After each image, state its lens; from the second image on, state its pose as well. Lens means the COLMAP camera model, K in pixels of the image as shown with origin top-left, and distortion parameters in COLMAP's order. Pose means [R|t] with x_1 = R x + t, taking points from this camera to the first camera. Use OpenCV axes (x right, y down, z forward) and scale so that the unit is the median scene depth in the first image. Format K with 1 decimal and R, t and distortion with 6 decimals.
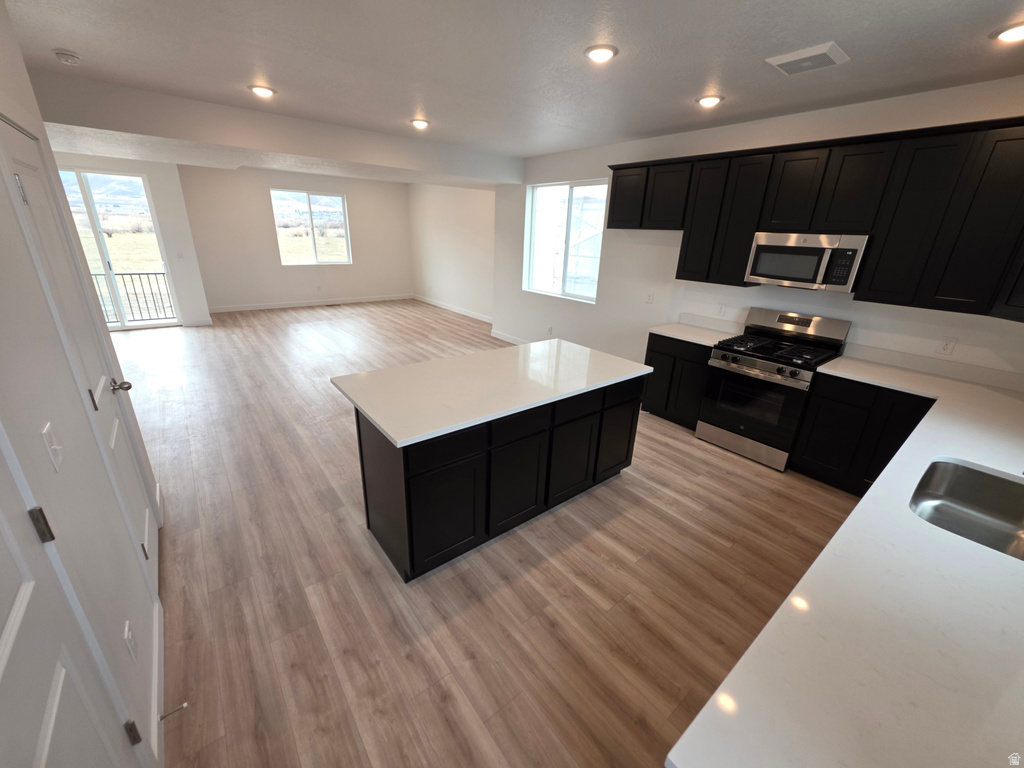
lens RADIAL K [[407.1, 0, 510.0], [0, 407.1, 382.6], [0, 0, 1]] dist [0.001498, 0.000140]
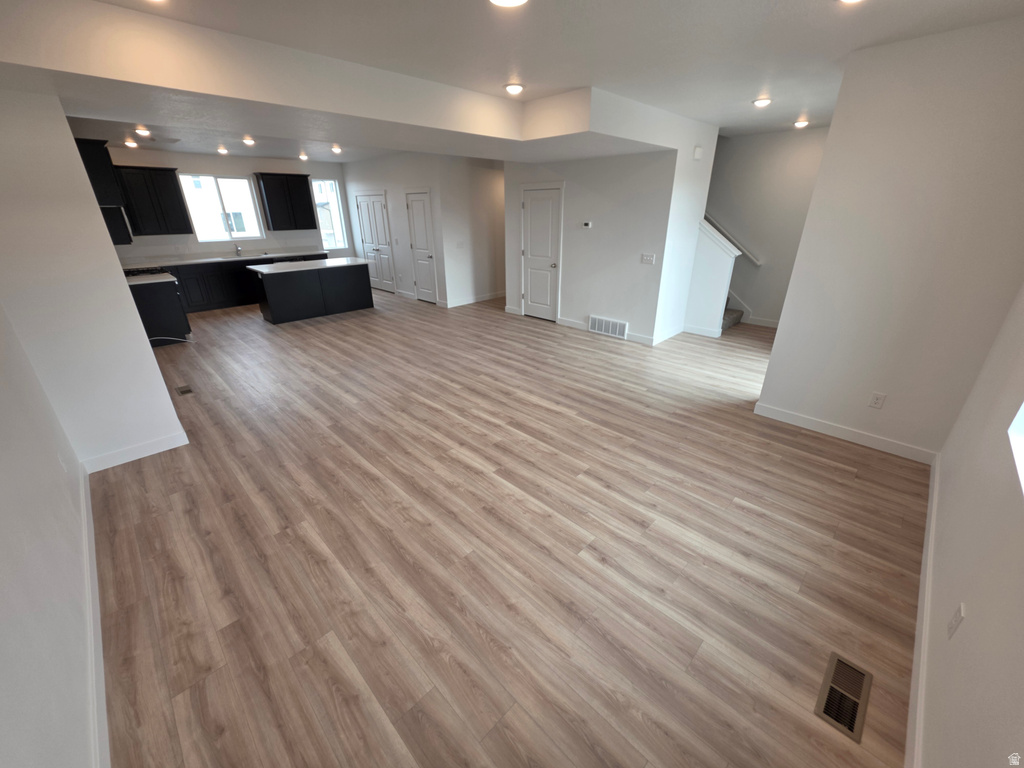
lens RADIAL K [[407.1, 0, 513.0], [0, 407.1, 384.3], [0, 0, 1]] dist [0.001498, 0.000140]
pose [[-0.992211, 0.014523, -0.123720, -0.908490], [-0.074586, 0.726211, 0.683414, -1.297816], [0.099772, 0.687318, -0.719471, 3.373155]]
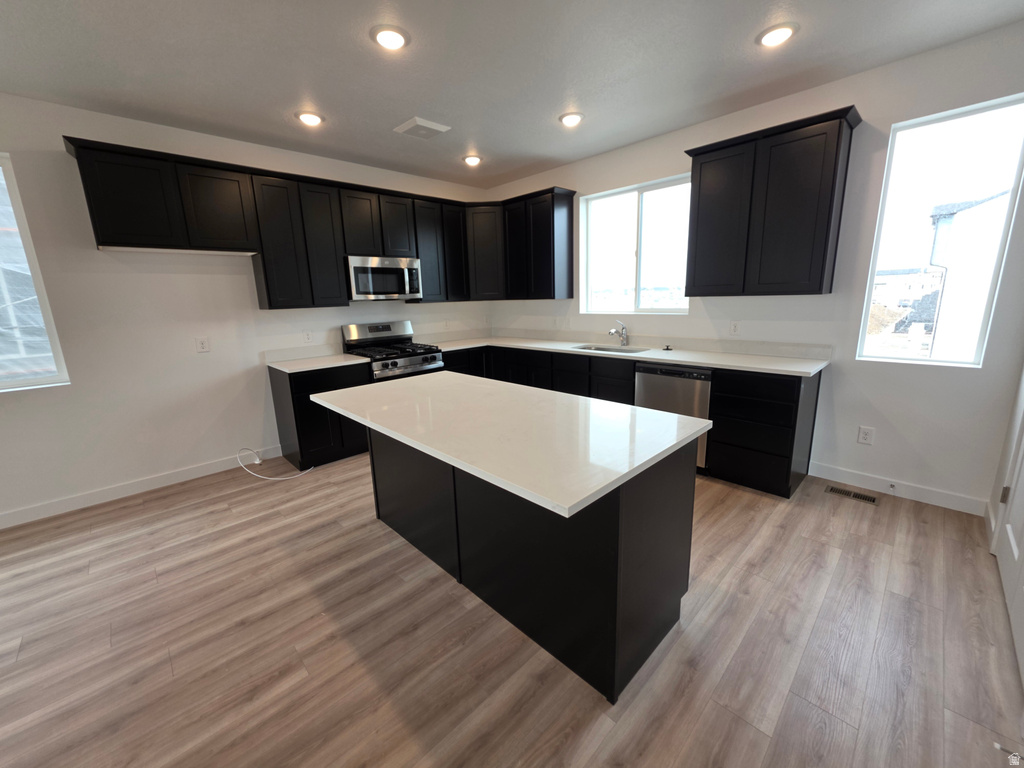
lens RADIAL K [[407.1, 0, 512.5], [0, 407.1, 382.1], [0, 0, 1]] dist [0.001498, 0.000140]
pose [[-0.100192, -0.244743, 0.964397, -0.689905], [0.371468, 0.889987, 0.264451, -0.225109], [-0.923024, 0.384738, 0.001745, 0.846571]]
